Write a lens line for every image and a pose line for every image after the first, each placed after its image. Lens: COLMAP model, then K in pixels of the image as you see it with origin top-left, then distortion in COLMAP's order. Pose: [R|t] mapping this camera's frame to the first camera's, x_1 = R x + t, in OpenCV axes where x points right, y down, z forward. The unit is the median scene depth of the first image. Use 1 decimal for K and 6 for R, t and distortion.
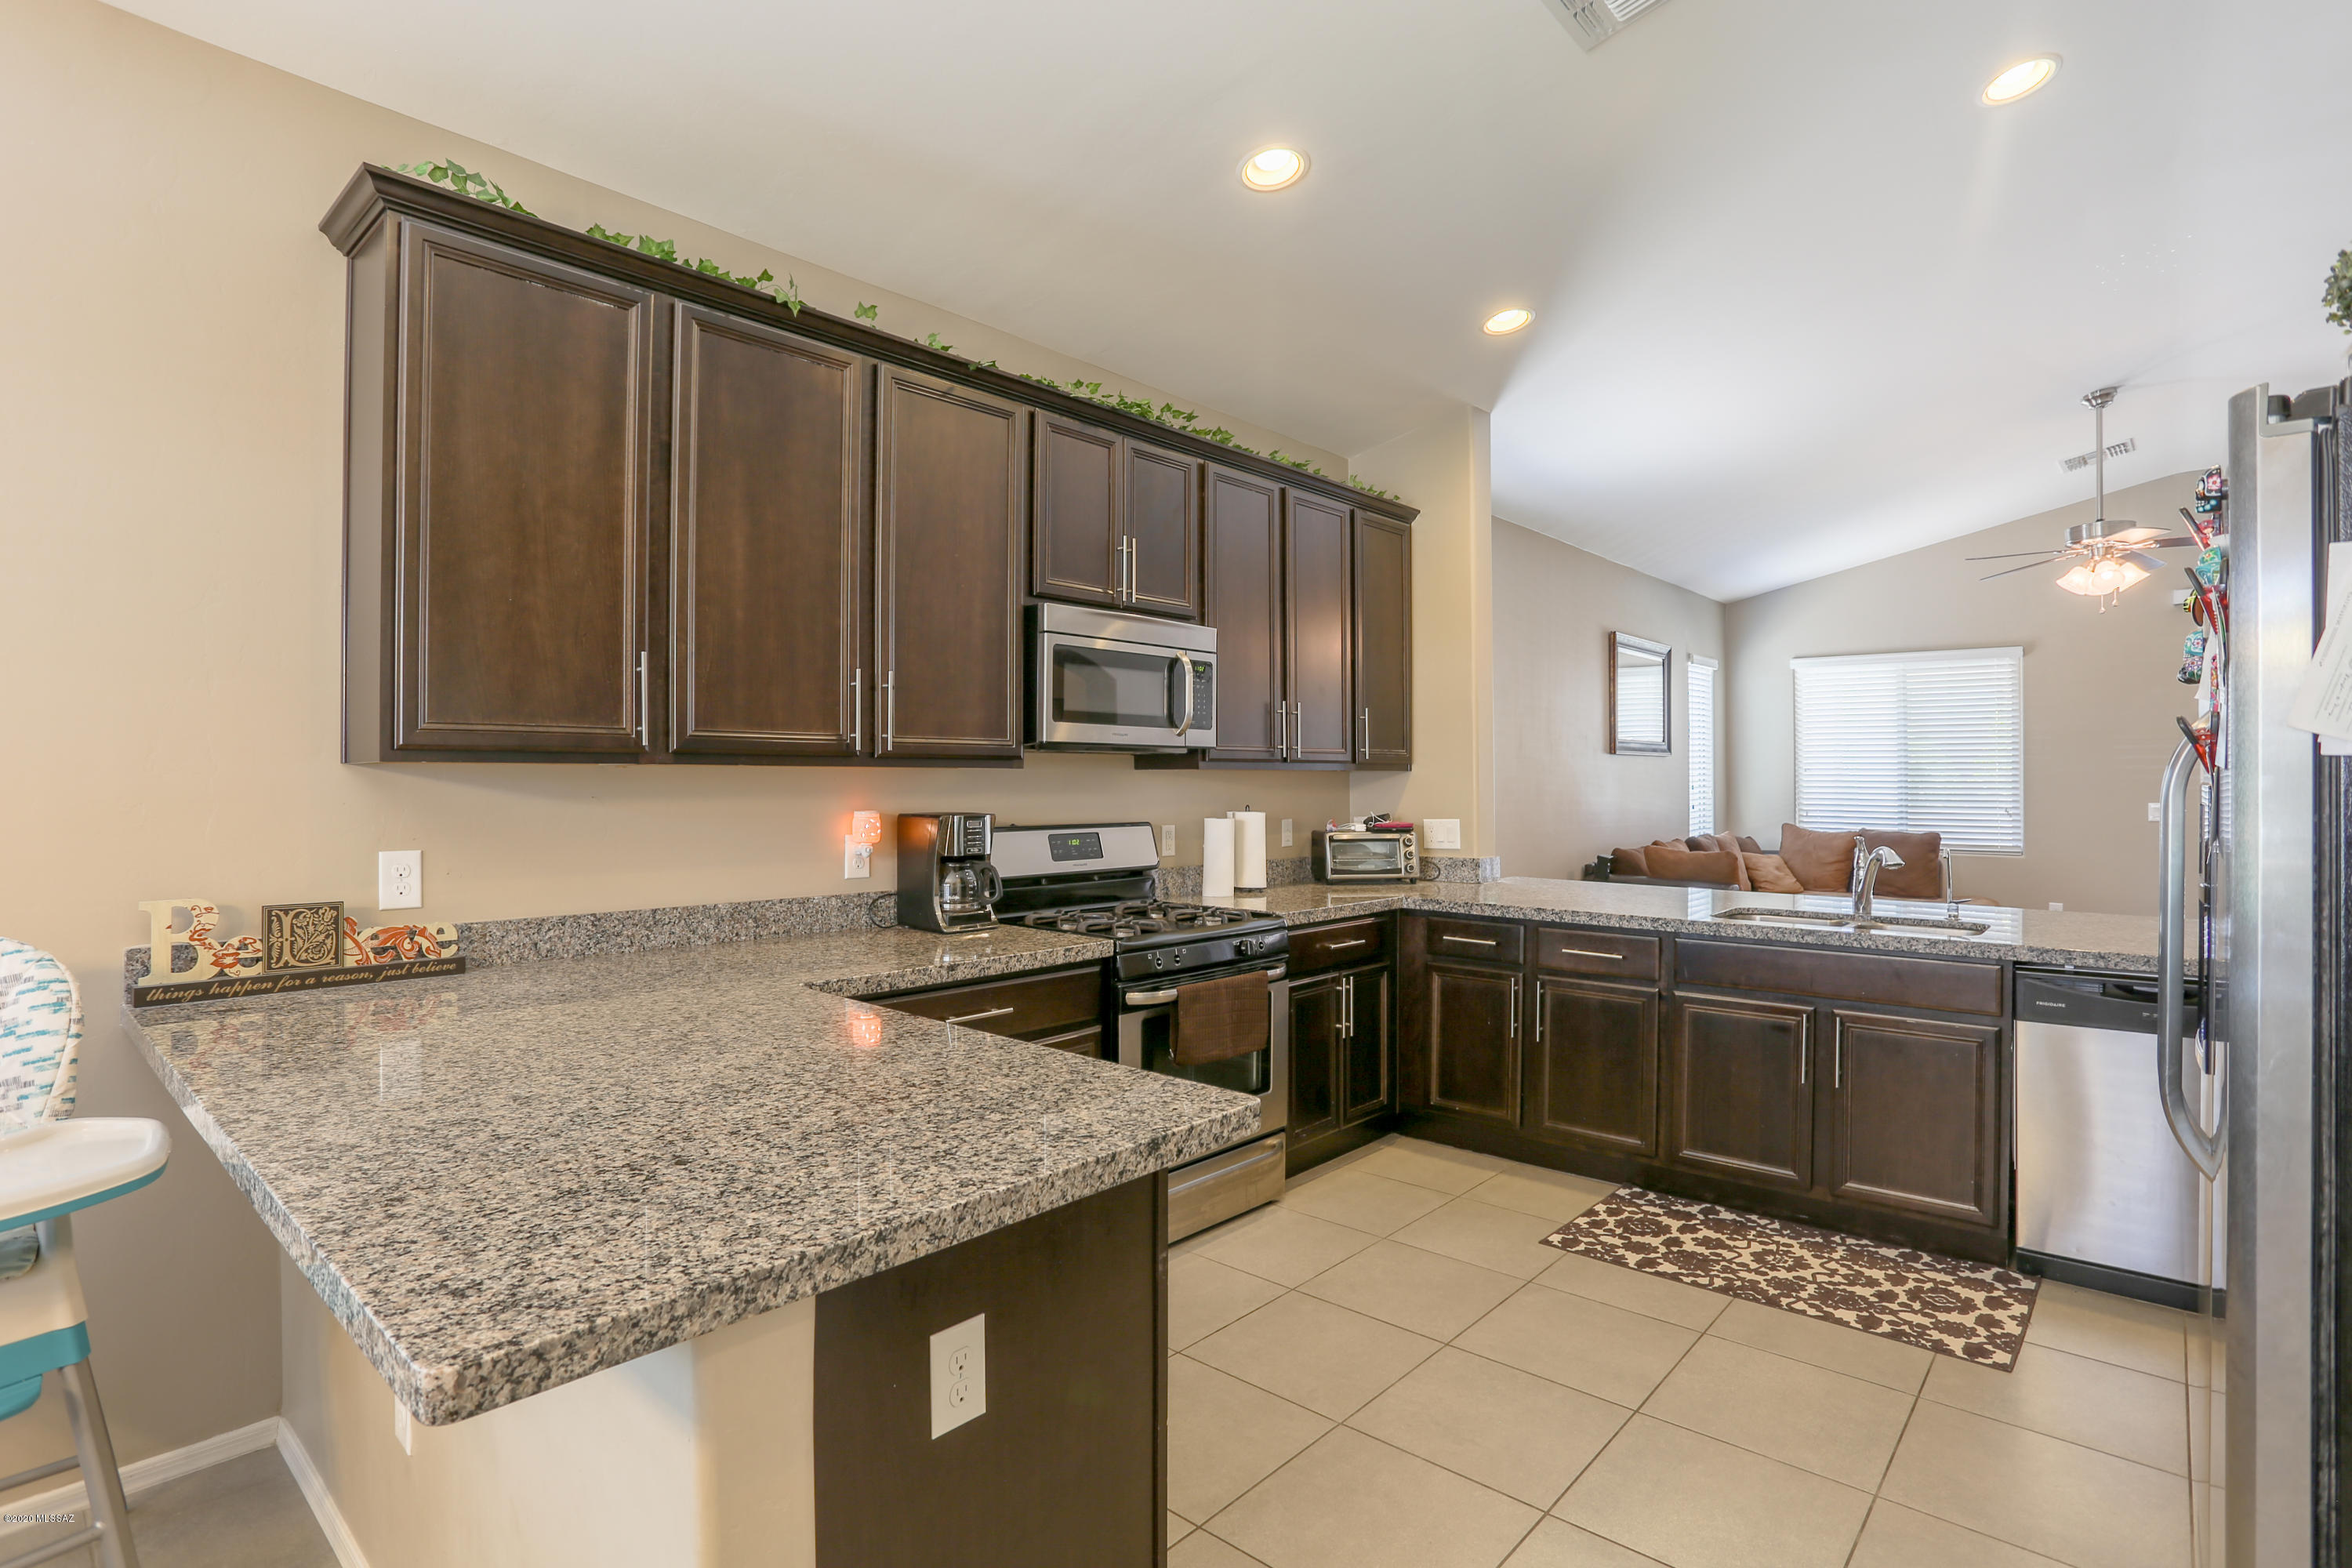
lens RADIAL K [[1150.3, 0, 1178.0], [0, 1150.3, 774.2], [0, 0, 1]] dist [-0.070310, 0.028643]
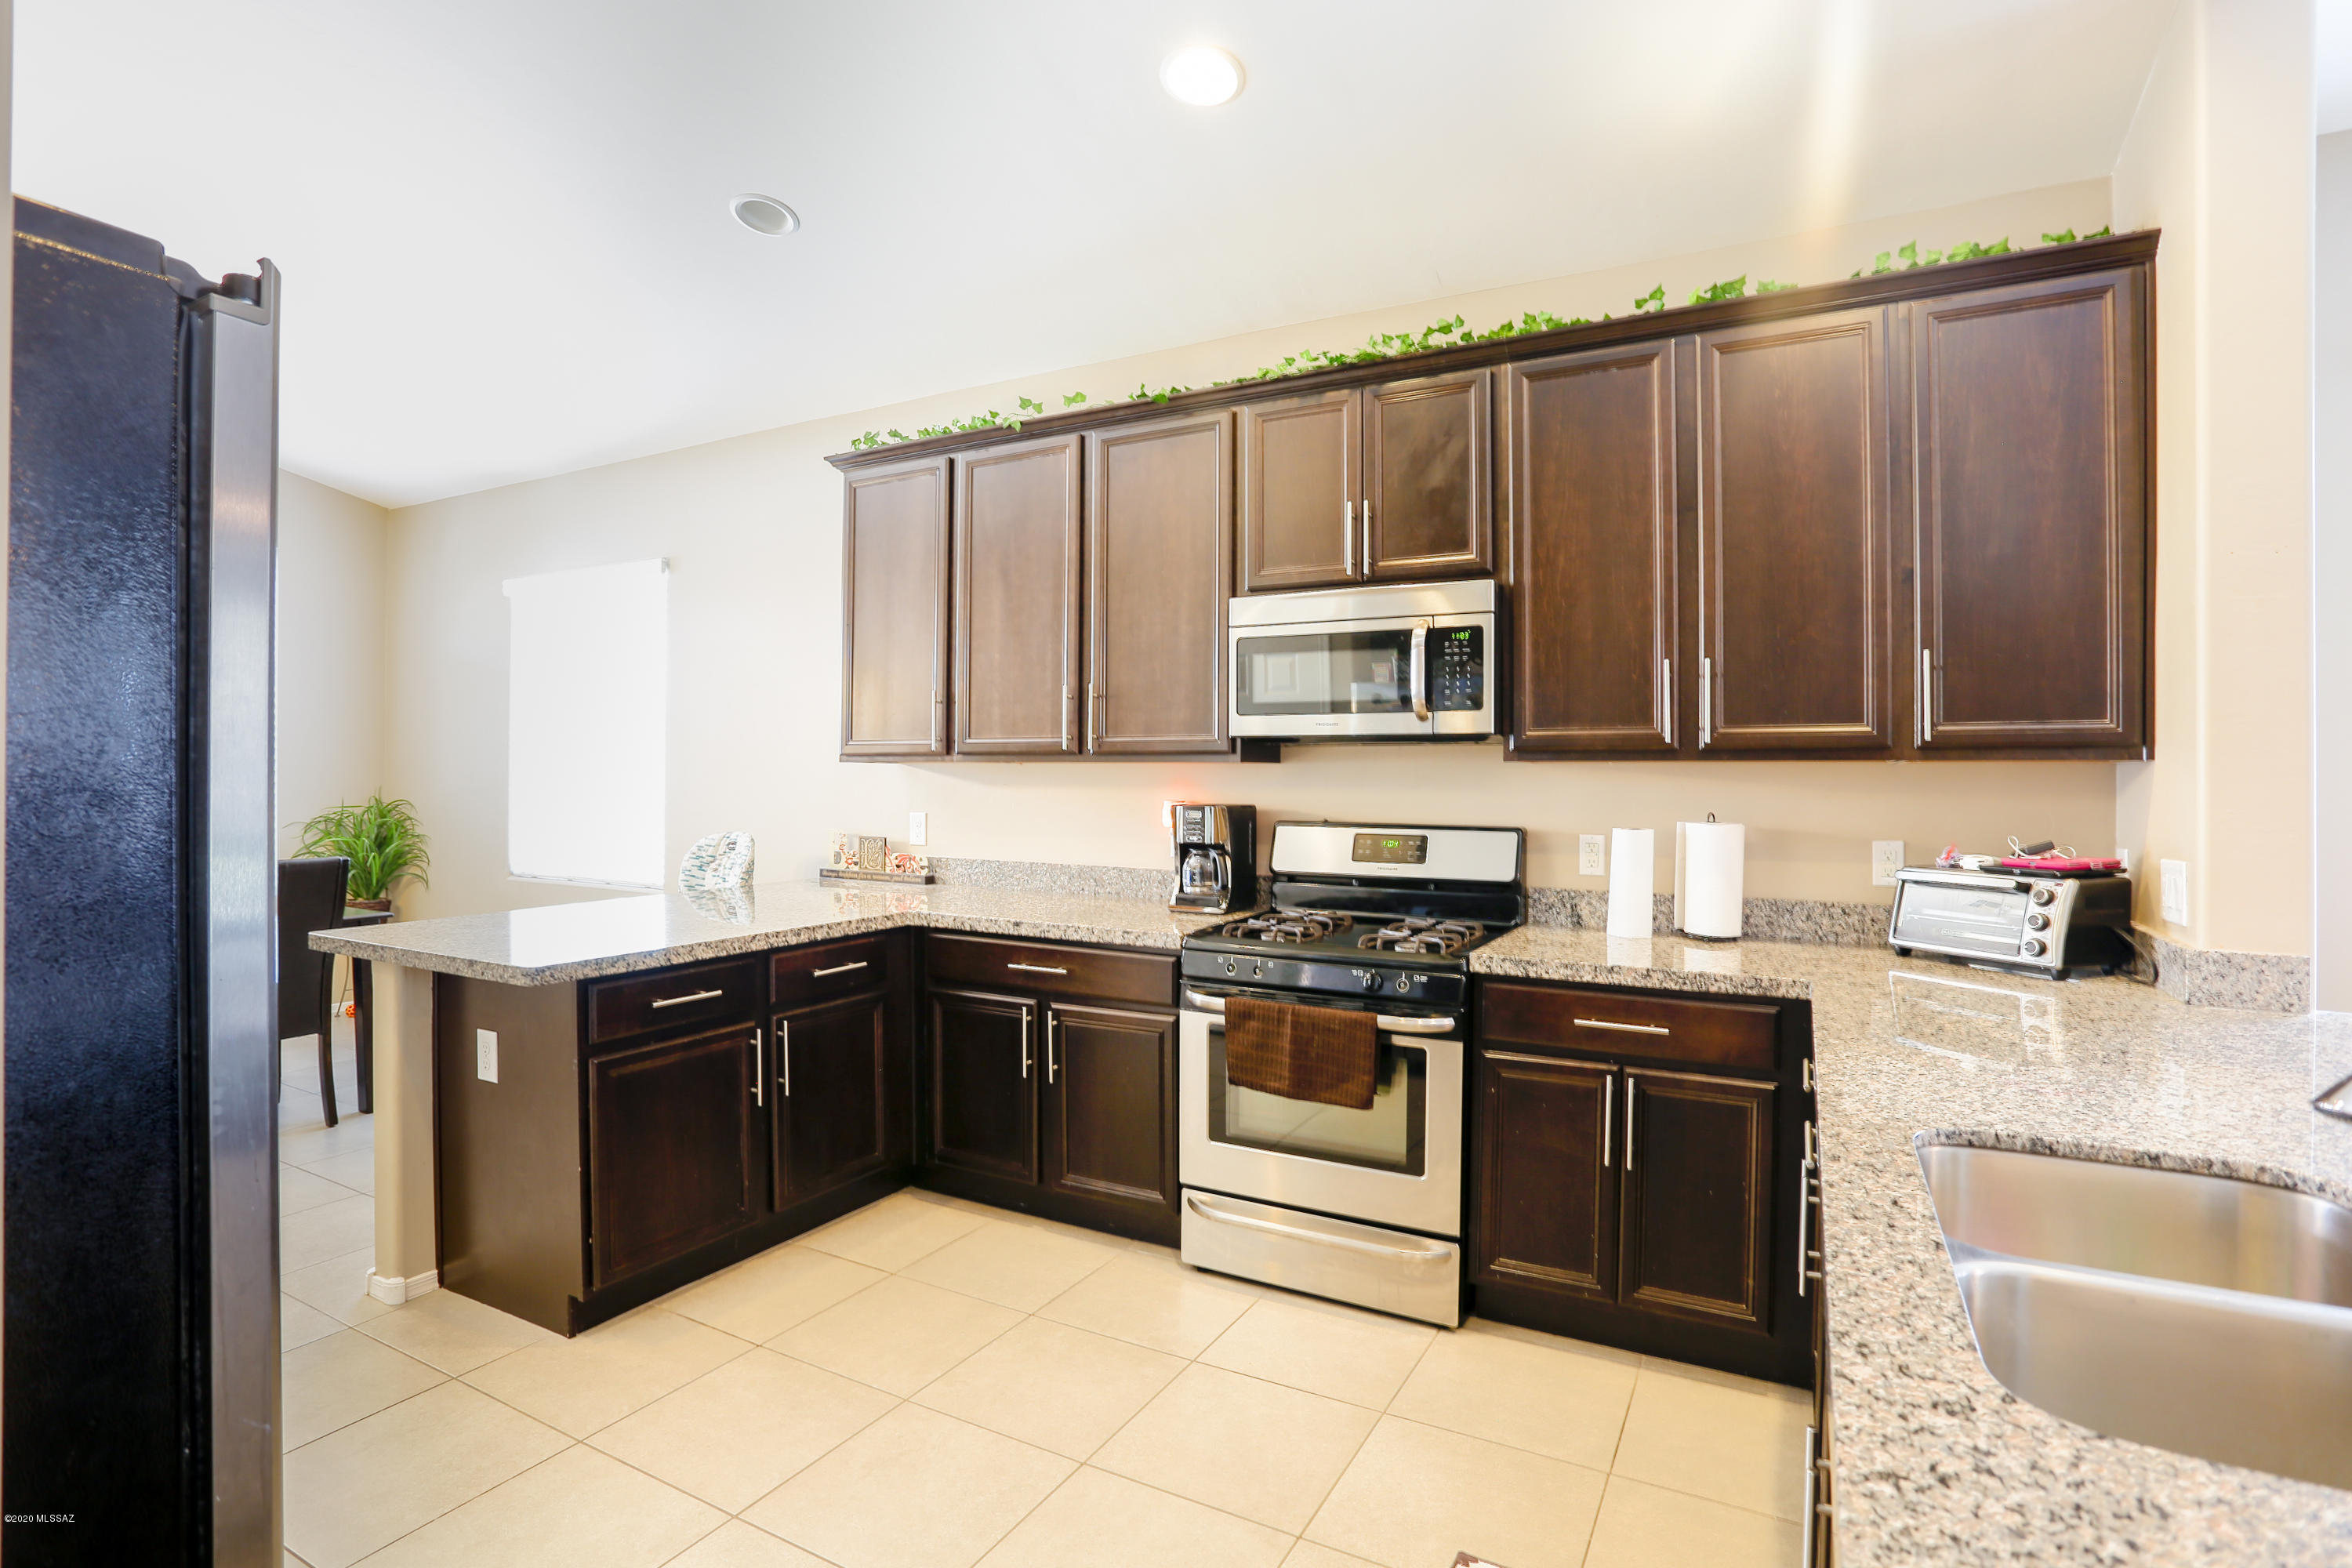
lens RADIAL K [[1161.5, 0, 1172.2], [0, 1161.5, 765.3], [0, 0, 1]] dist [-0.081306, 0.040243]
pose [[0.223801, -0.007580, -0.974605, 1.185047], [-0.001722, 0.999965, -0.008172, 0.008186], [0.974633, 0.003507, 0.223781, 0.984210]]
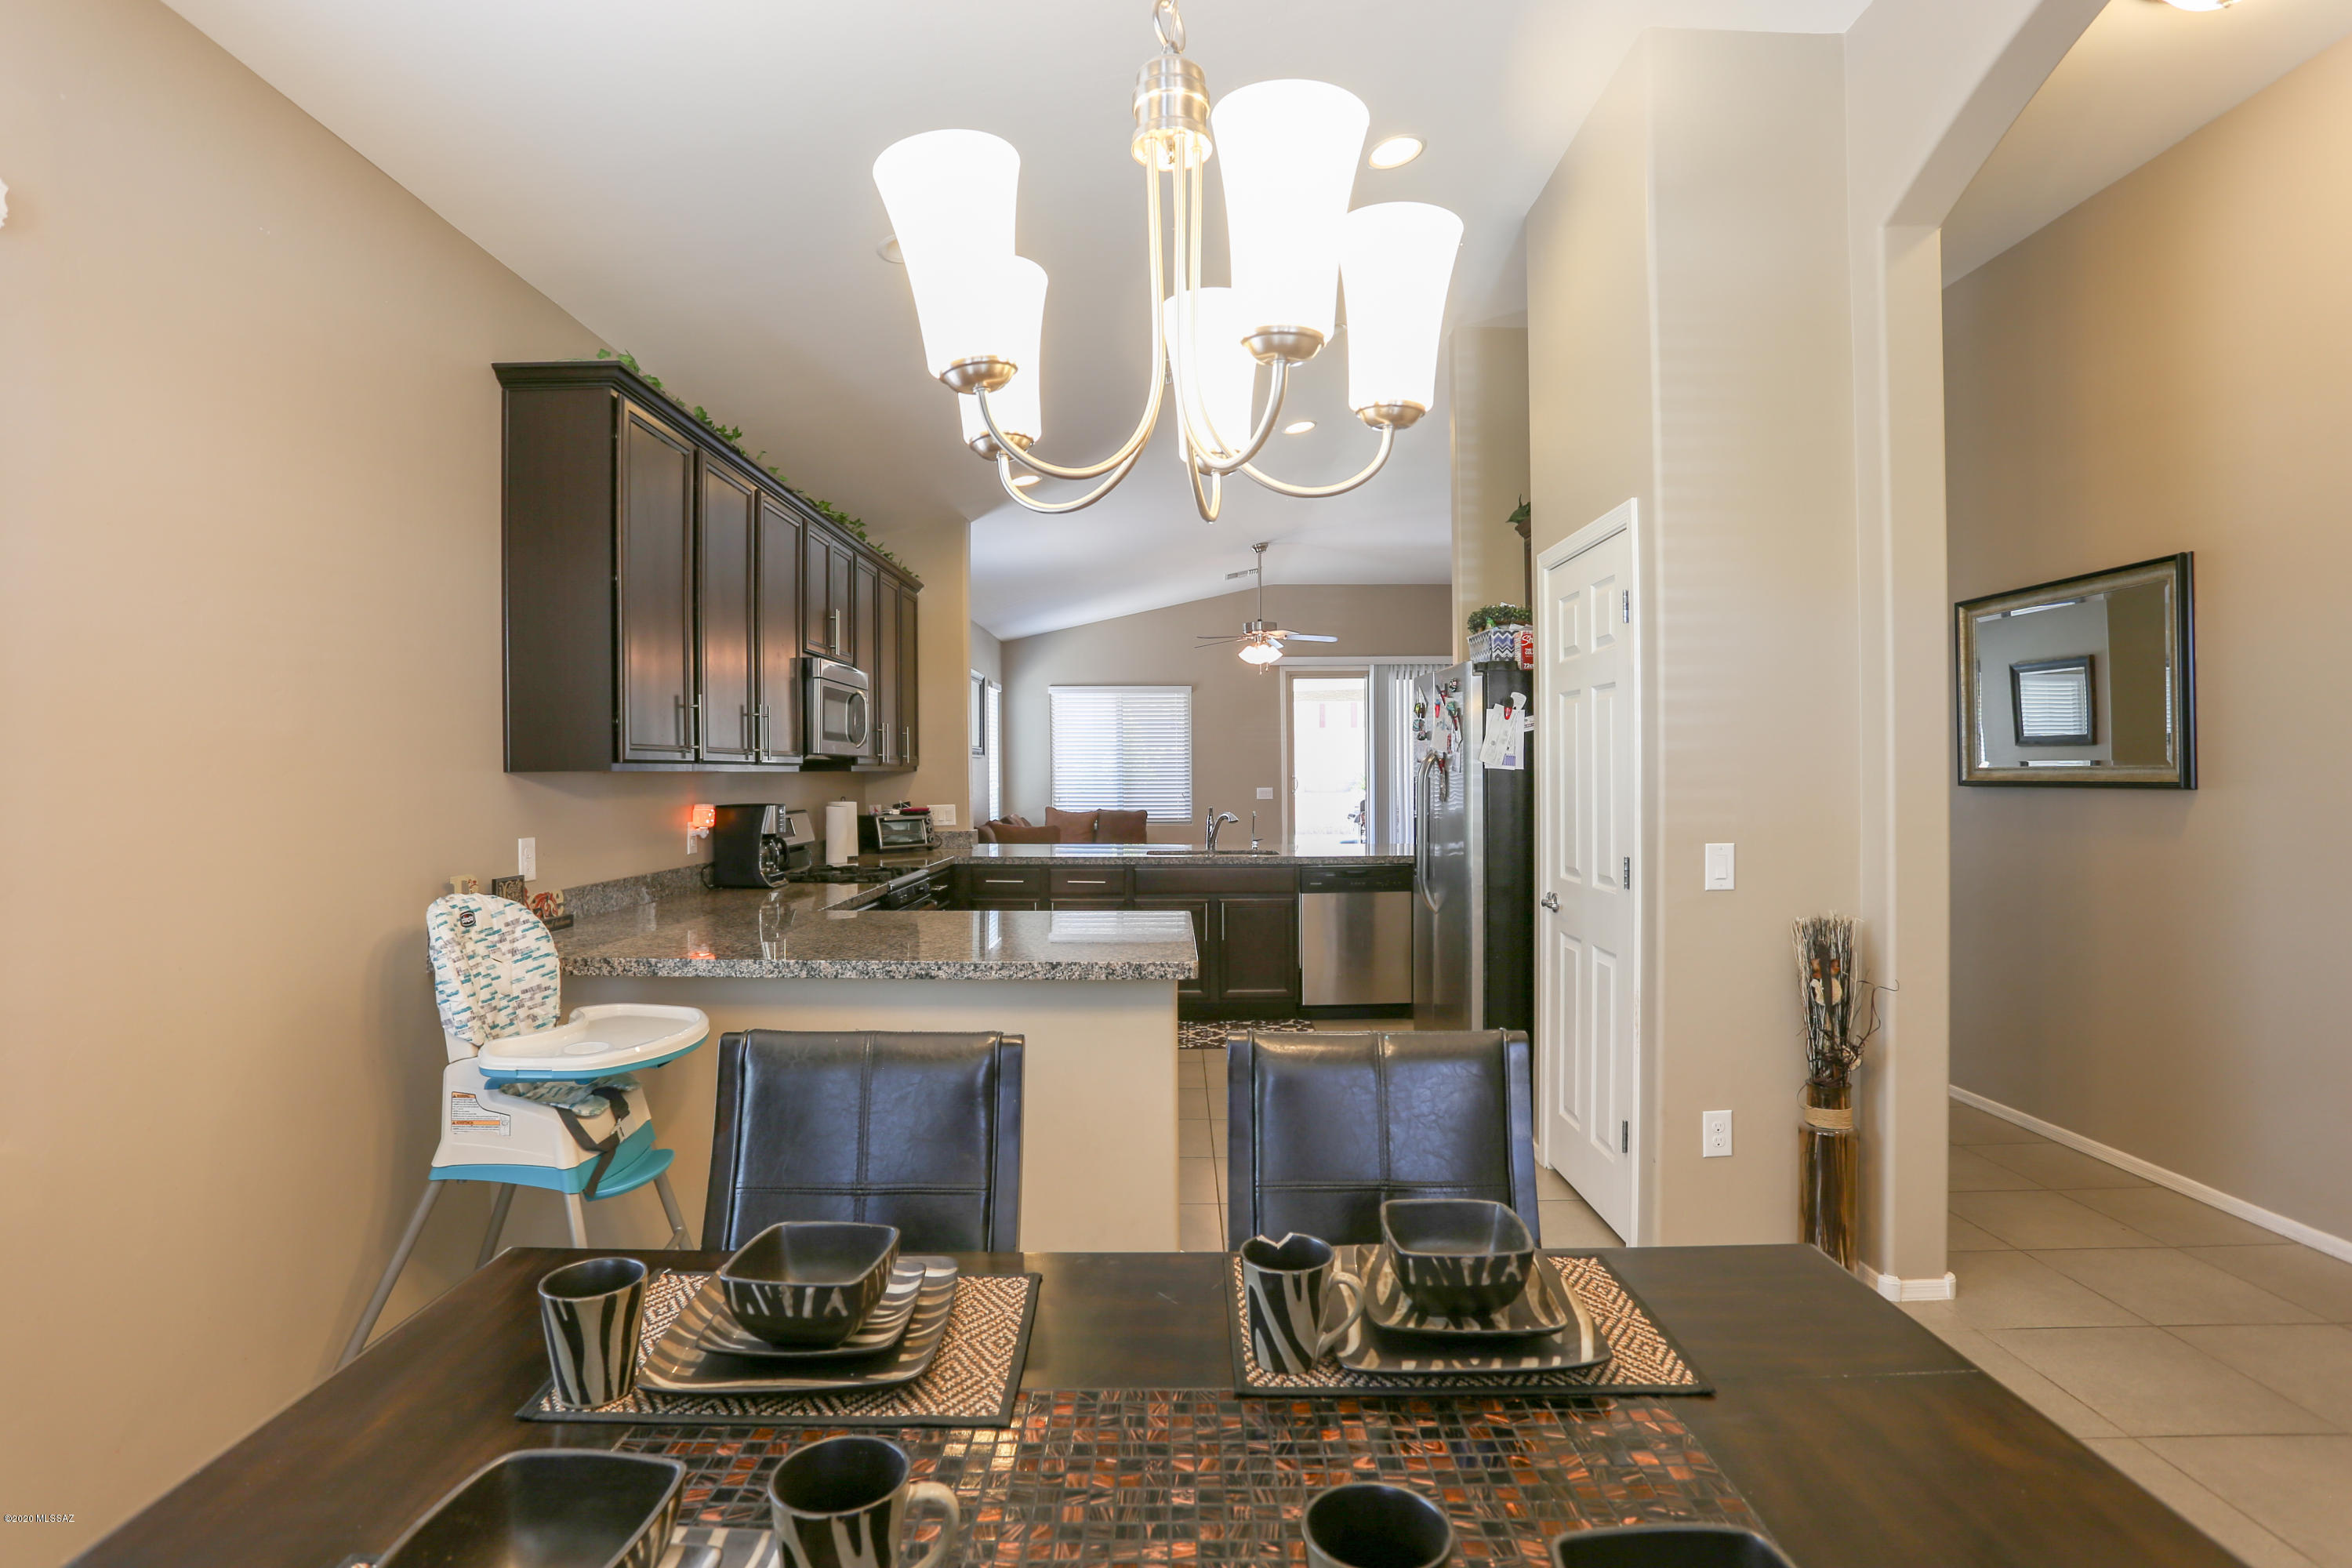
lens RADIAL K [[1150.3, 0, 1178.0], [0, 1150.3, 774.2], [0, 0, 1]] dist [-0.070310, 0.028643]
pose [[0.742012, -0.006712, 0.670353, -1.019858], [0.003789, 0.999976, 0.005819, -0.011686], [-0.670375, -0.001777, 0.742020, -0.508893]]
